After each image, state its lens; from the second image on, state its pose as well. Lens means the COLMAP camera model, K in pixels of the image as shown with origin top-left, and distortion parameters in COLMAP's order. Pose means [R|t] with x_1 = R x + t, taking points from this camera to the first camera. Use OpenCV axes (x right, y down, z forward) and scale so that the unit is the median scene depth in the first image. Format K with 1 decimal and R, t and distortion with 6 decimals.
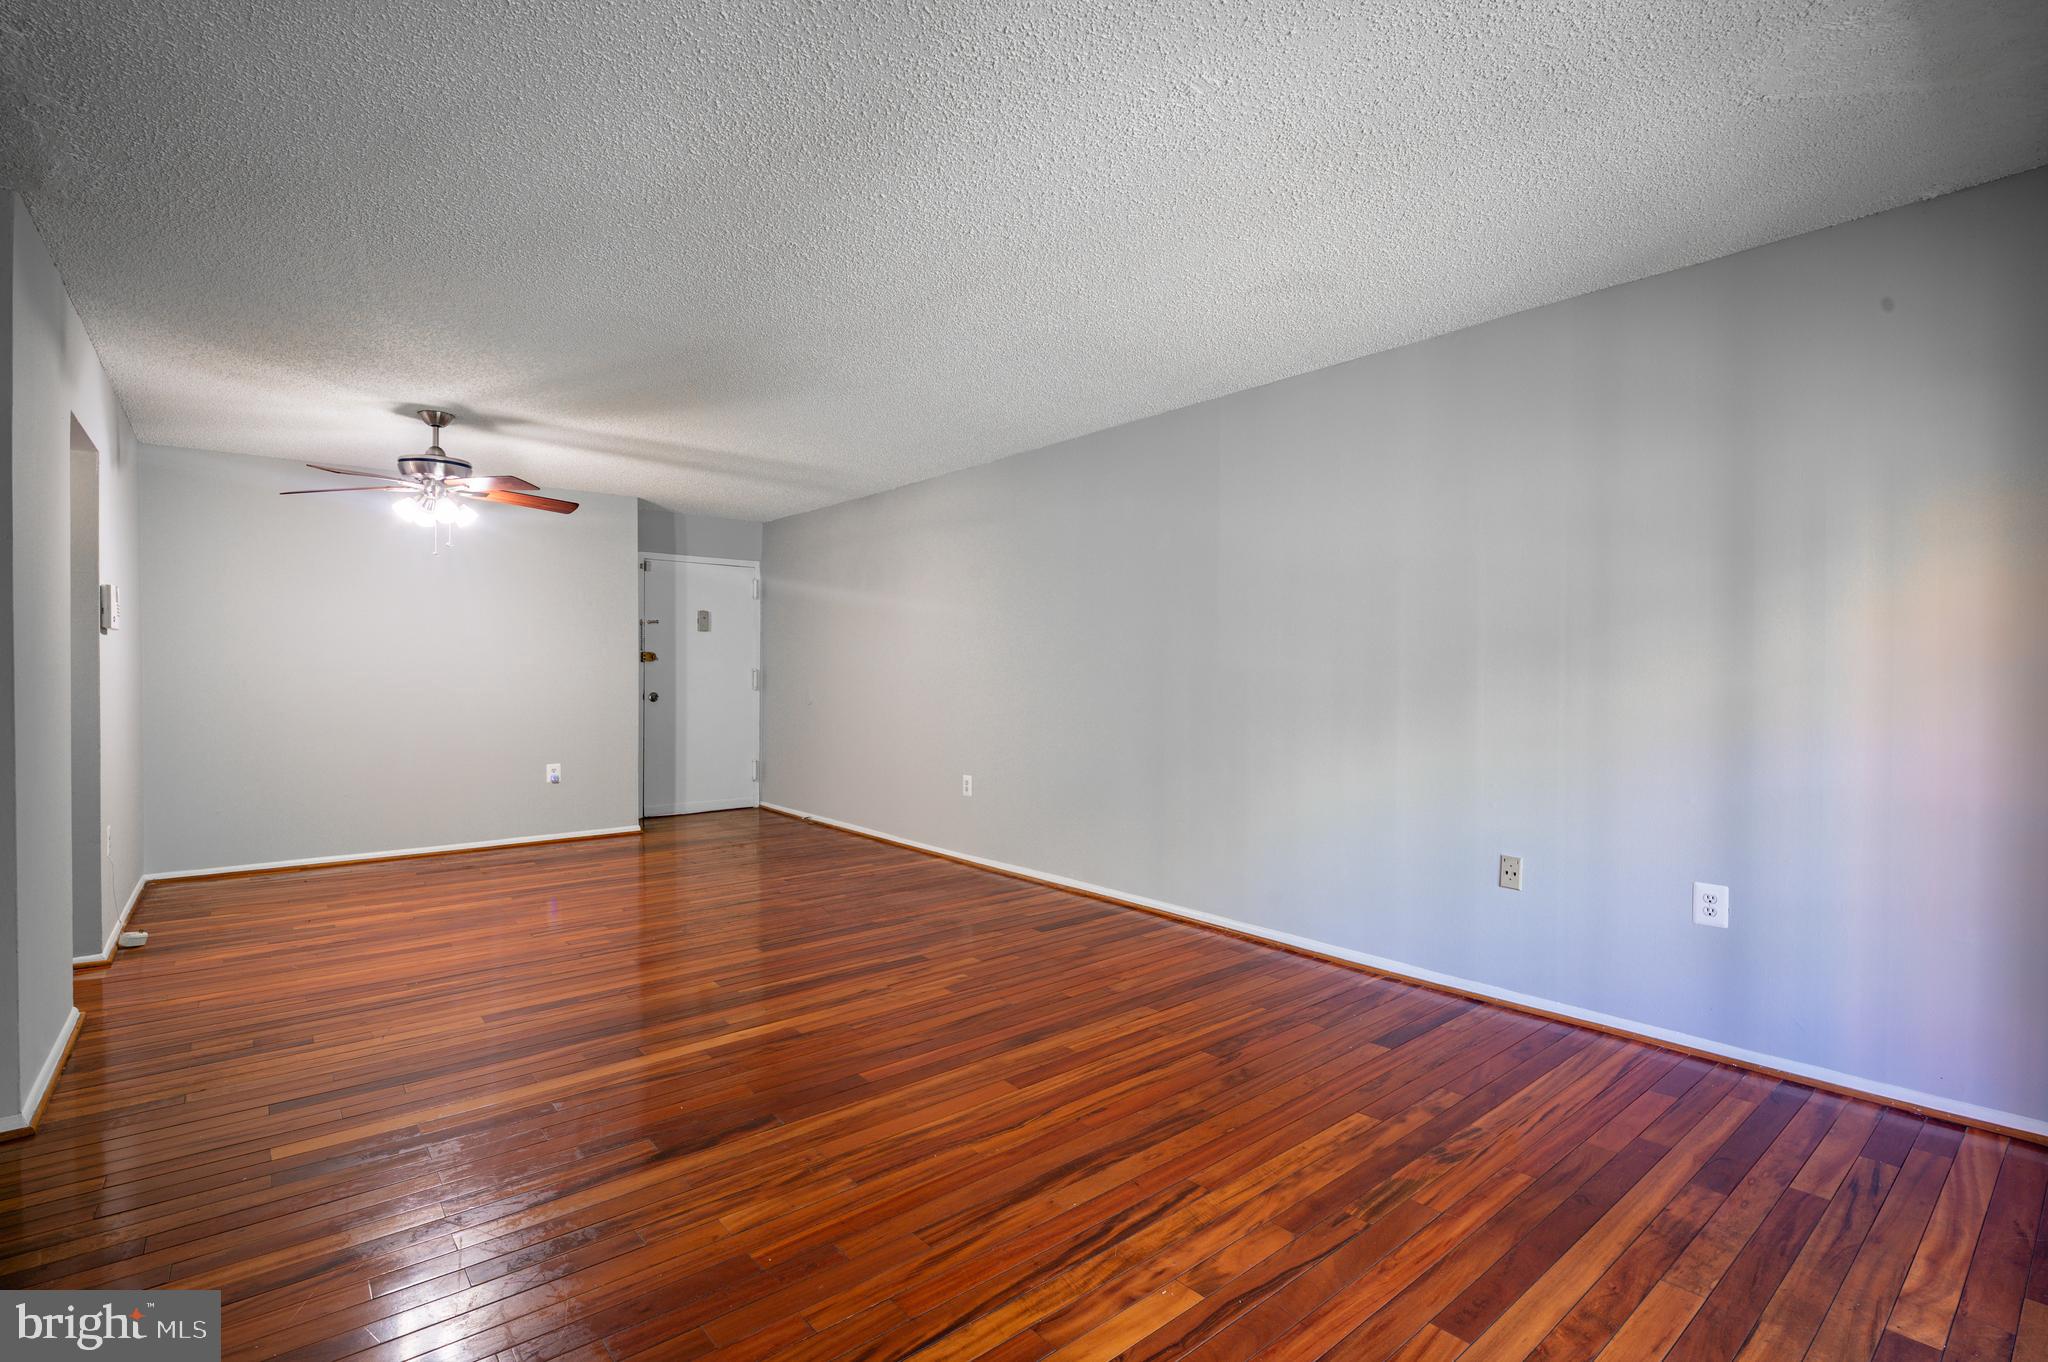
lens RADIAL K [[945.0, 0, 1027.7], [0, 945.0, 683.8], [0, 0, 1]] dist [-0.001878, -0.001735]
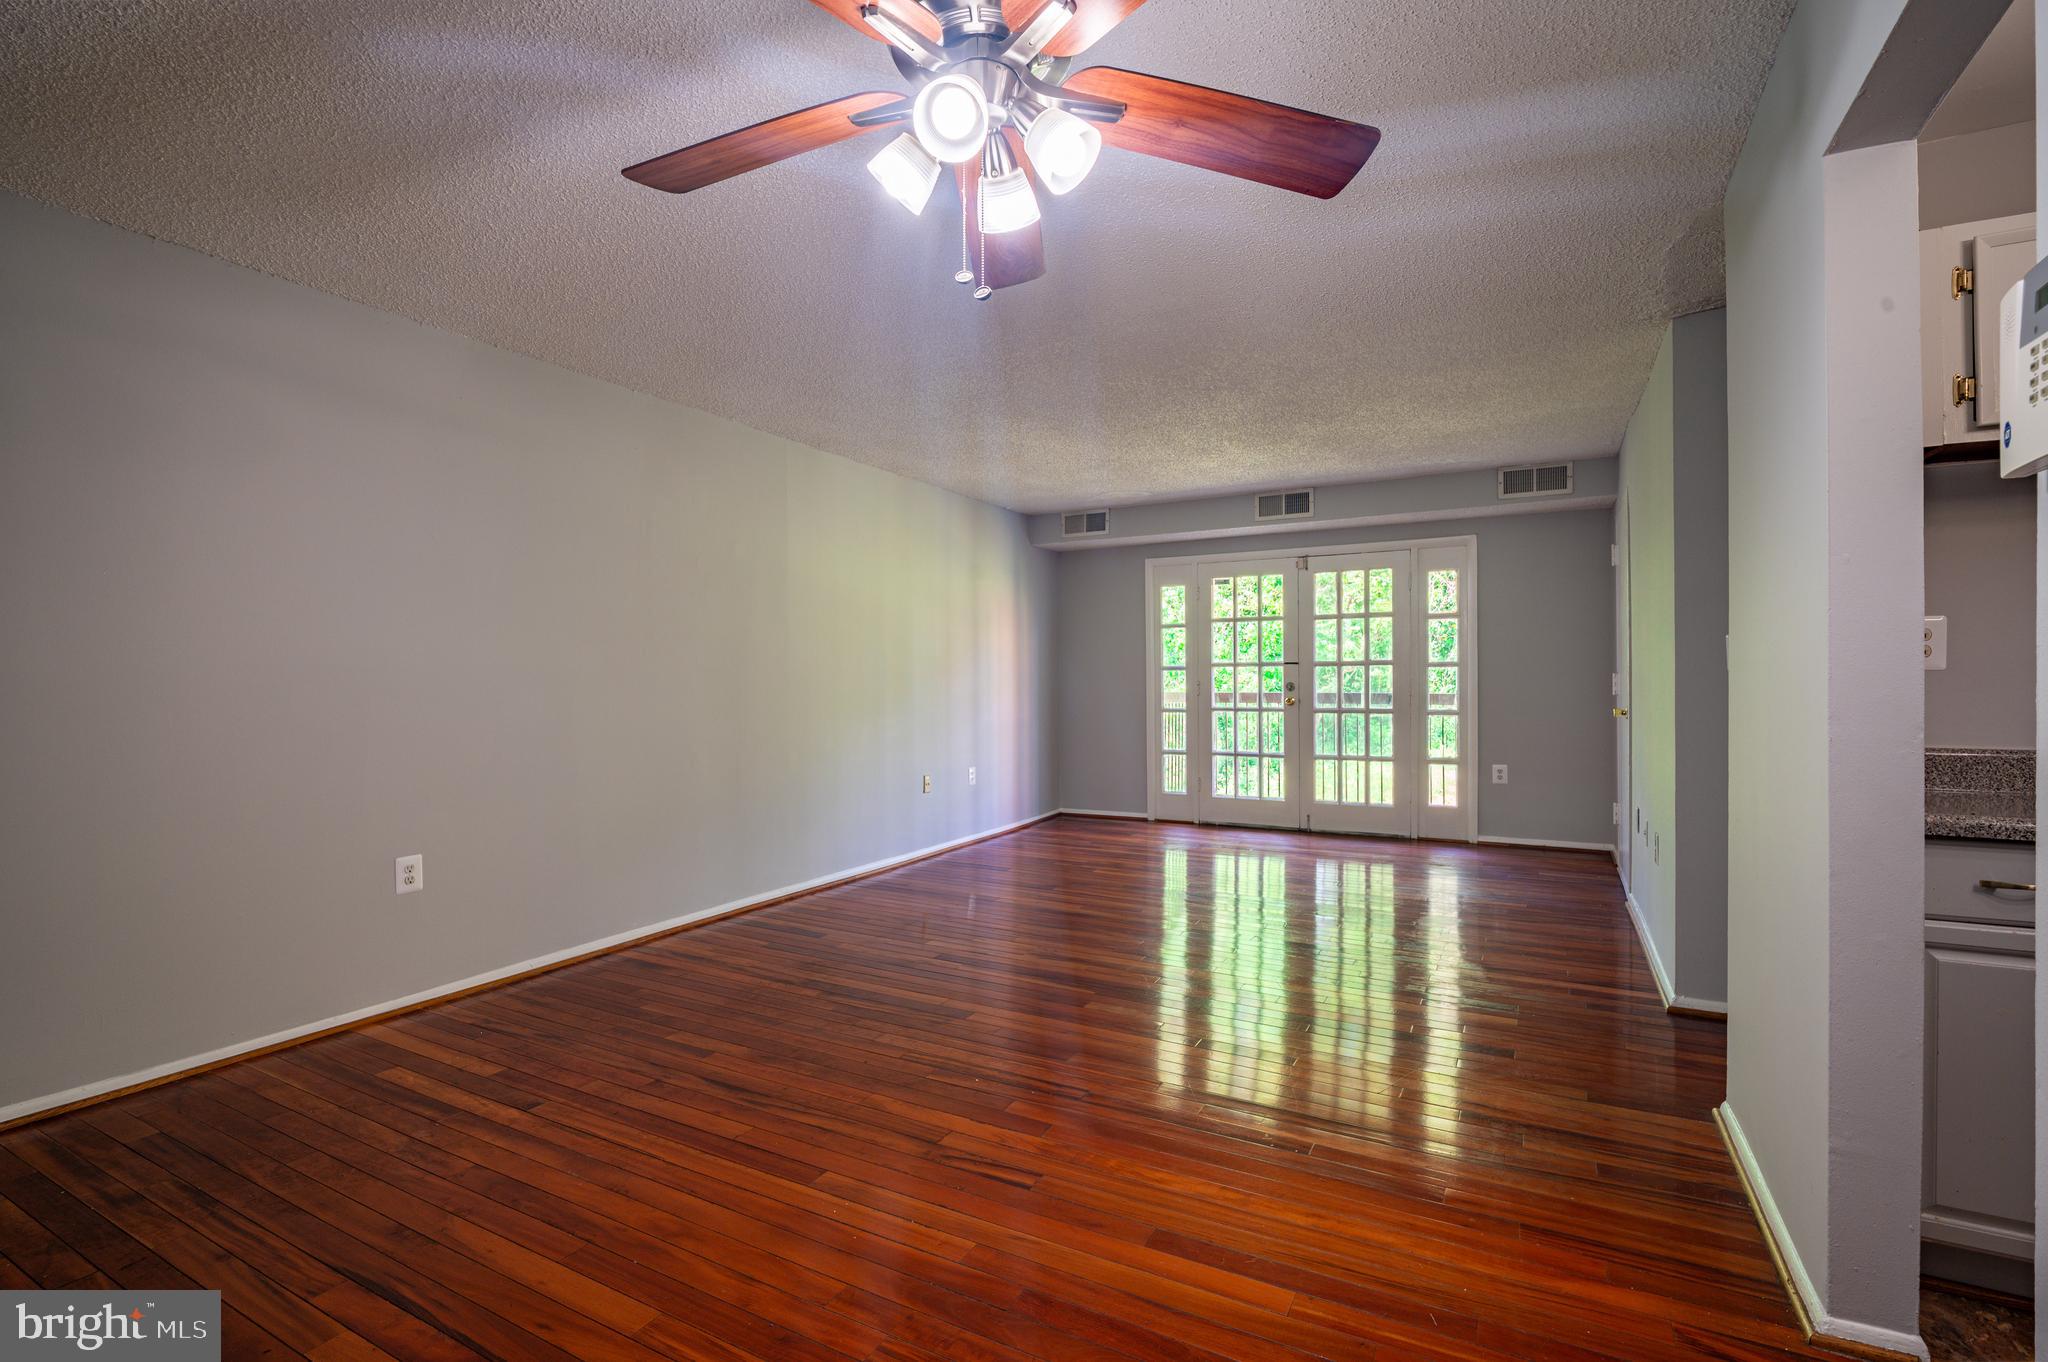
lens RADIAL K [[945.0, 0, 1019.8], [0, 945.0, 677.9], [0, 0, 1]] dist [-0.001878, -0.001735]
pose [[-0.367549, -0.007505, 0.929974, -0.918716], [0.003578, 0.999949, 0.009484, -0.020057], [-0.929997, 0.006813, -0.367503, 1.080934]]
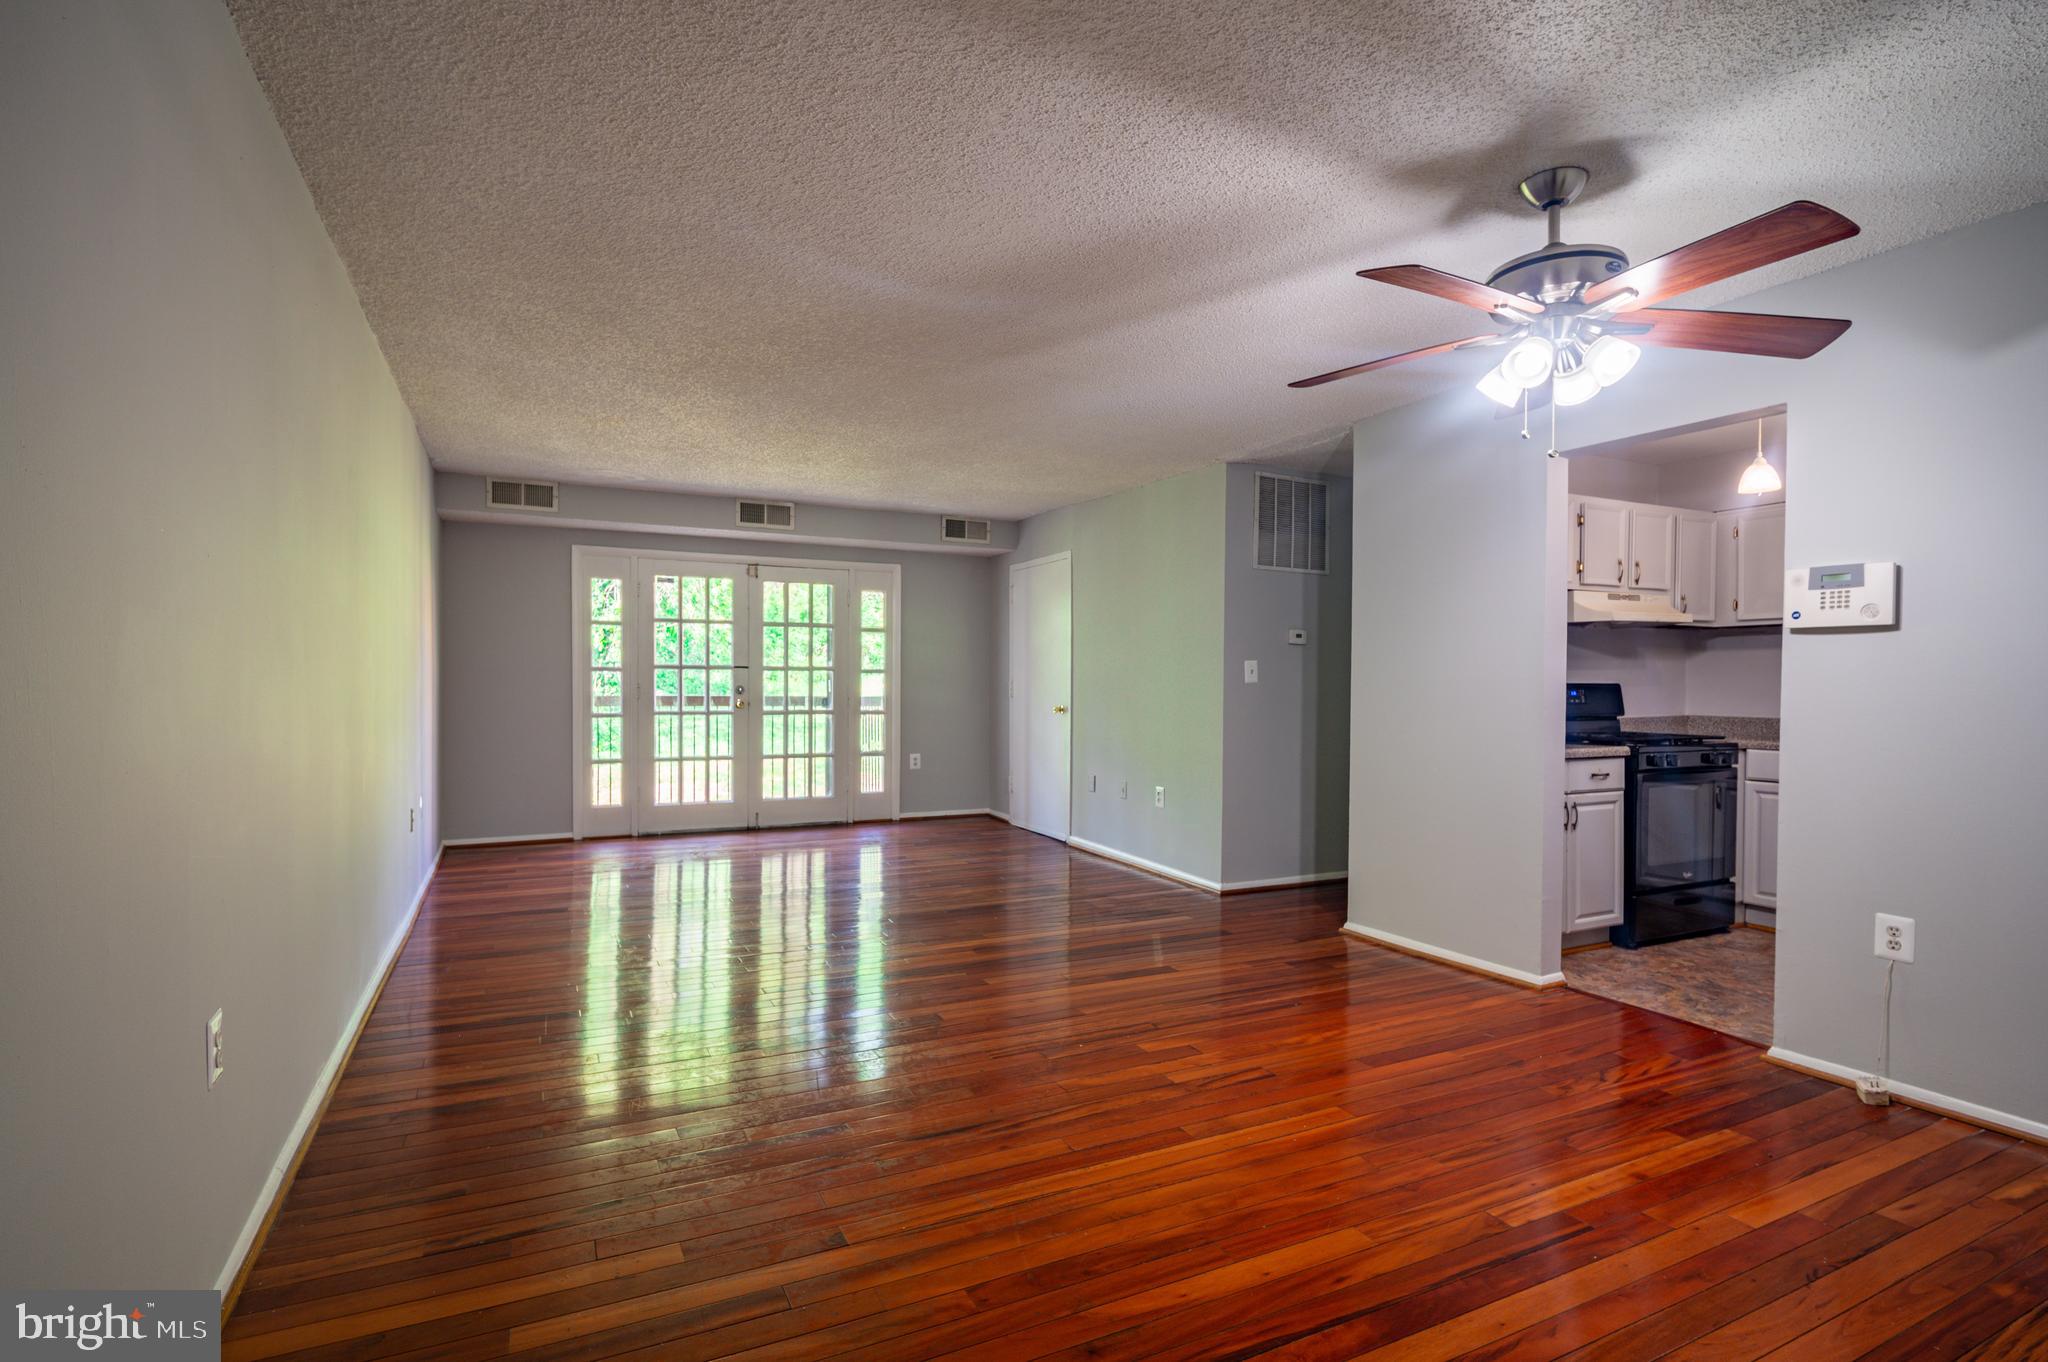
lens RADIAL K [[945.0, 0, 1023.4], [0, 945.0, 693.6], [0, 0, 1]] dist [-0.001878, -0.001735]
pose [[-0.969005, -0.020565, 0.246185, -0.506689], [-0.016600, 0.999697, 0.018171, -0.020154], [-0.246484, 0.013522, -0.969053, 1.507339]]
